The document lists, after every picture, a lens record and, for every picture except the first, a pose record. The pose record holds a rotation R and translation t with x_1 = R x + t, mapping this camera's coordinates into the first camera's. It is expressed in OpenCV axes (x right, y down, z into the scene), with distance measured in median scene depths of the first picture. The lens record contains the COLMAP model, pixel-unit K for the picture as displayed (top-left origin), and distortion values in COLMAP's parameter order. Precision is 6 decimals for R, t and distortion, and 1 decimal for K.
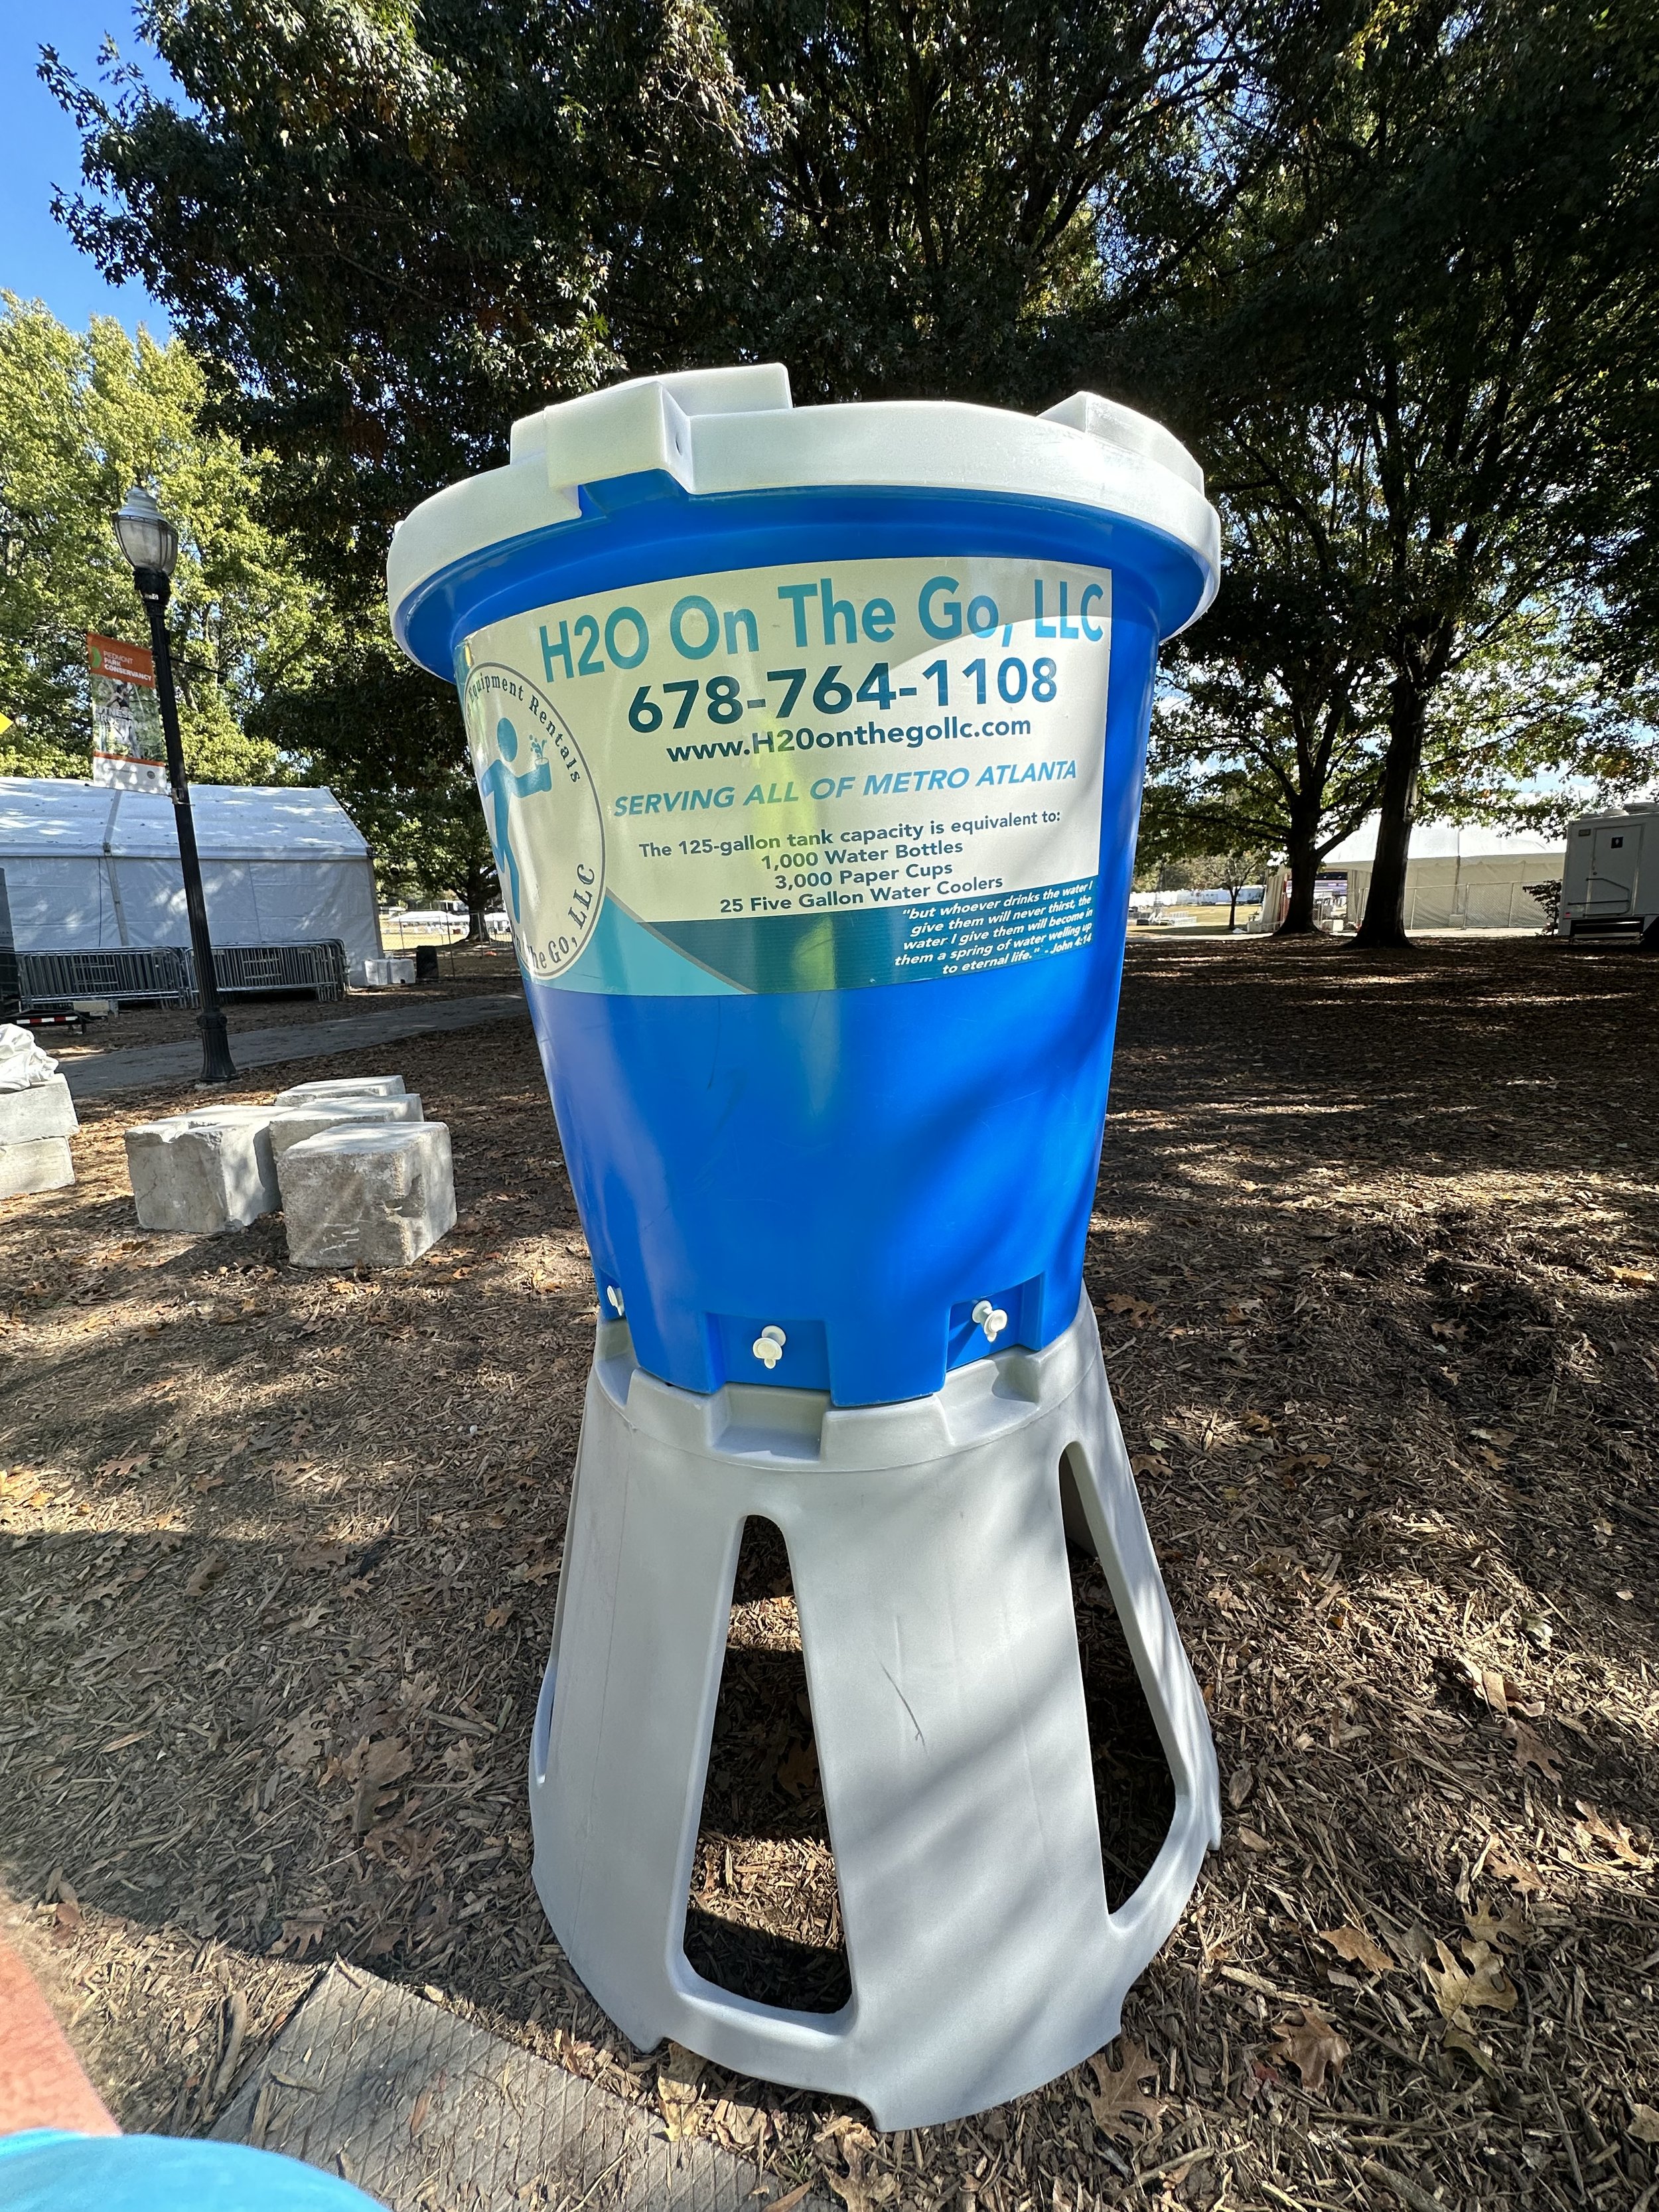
lens RADIAL K [[876.9, 0, 825.8], [0, 876.9, 1082.4], [0, 0, 1]] dist [-0.002219, -0.000115]
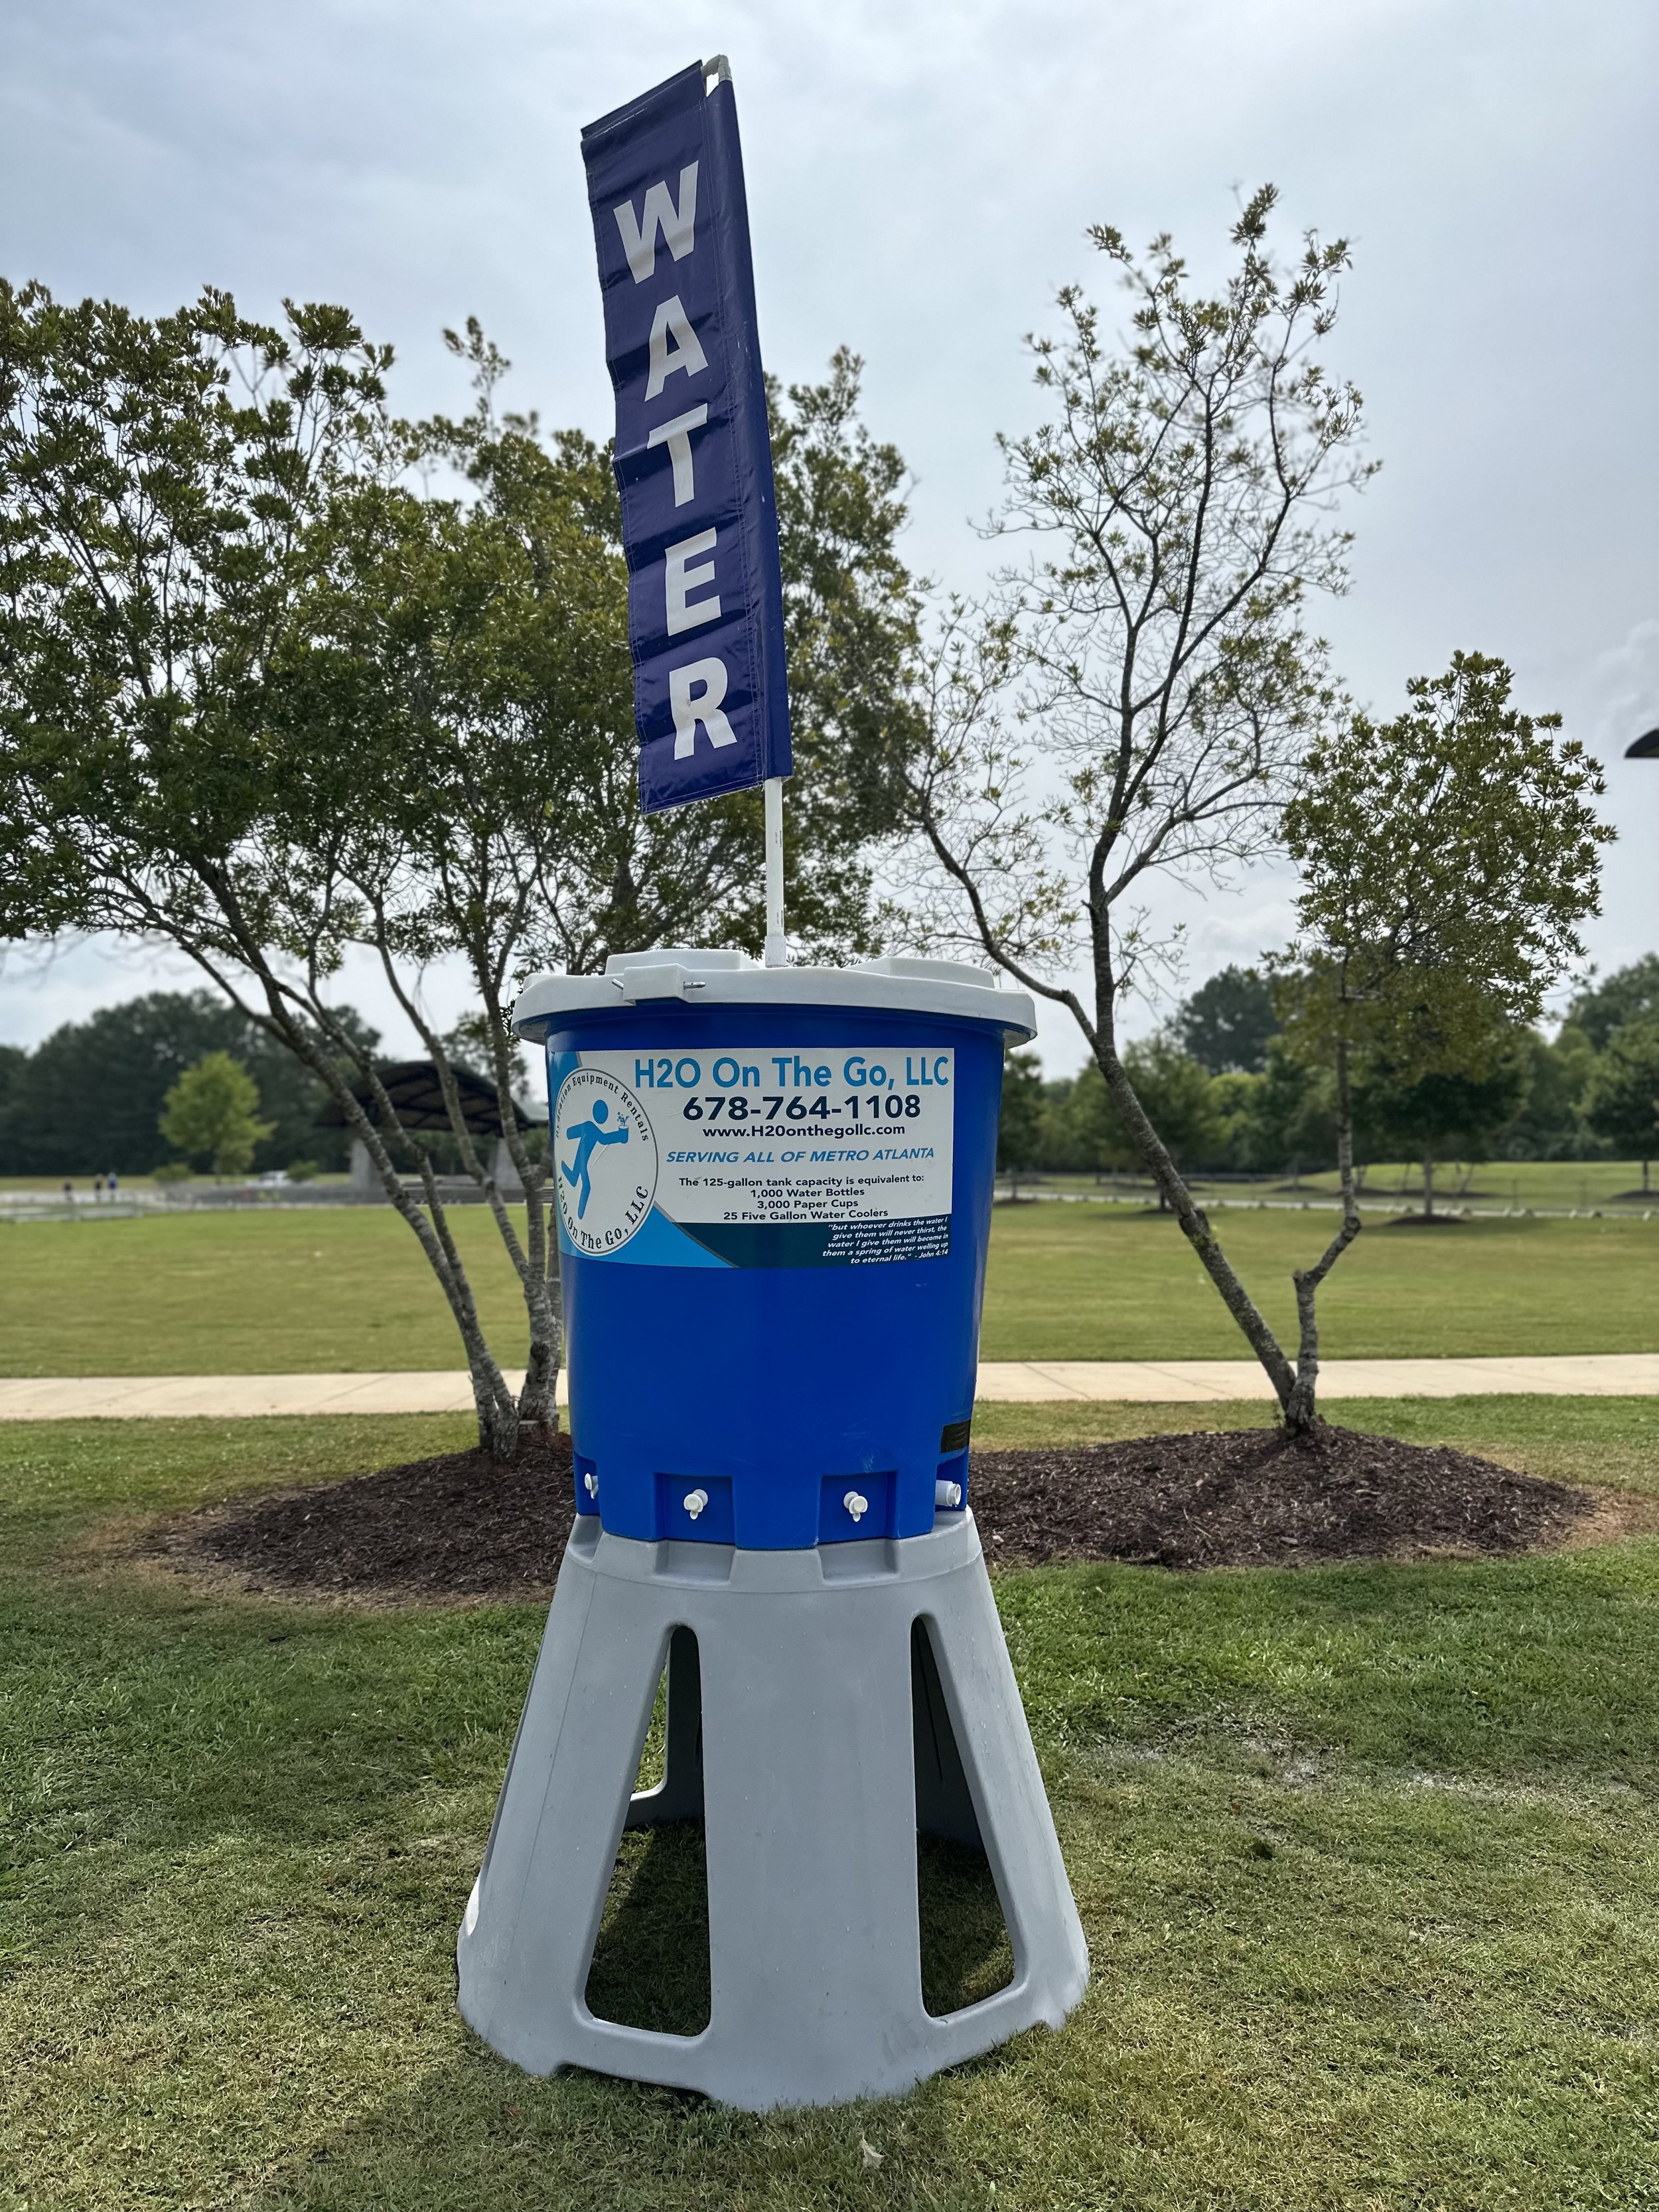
lens RADIAL K [[1799.7, 0, 935.5], [0, 1799.7, 1110.3], [0, 0, 1]] dist [0.030122, -0.000308]
pose [[0.991697, 0.069009, 0.108510, -0.111323], [-0.034694, 0.956101, -0.290976, 0.650594], [-0.123826, 0.284795, 0.950557, -2.617061]]
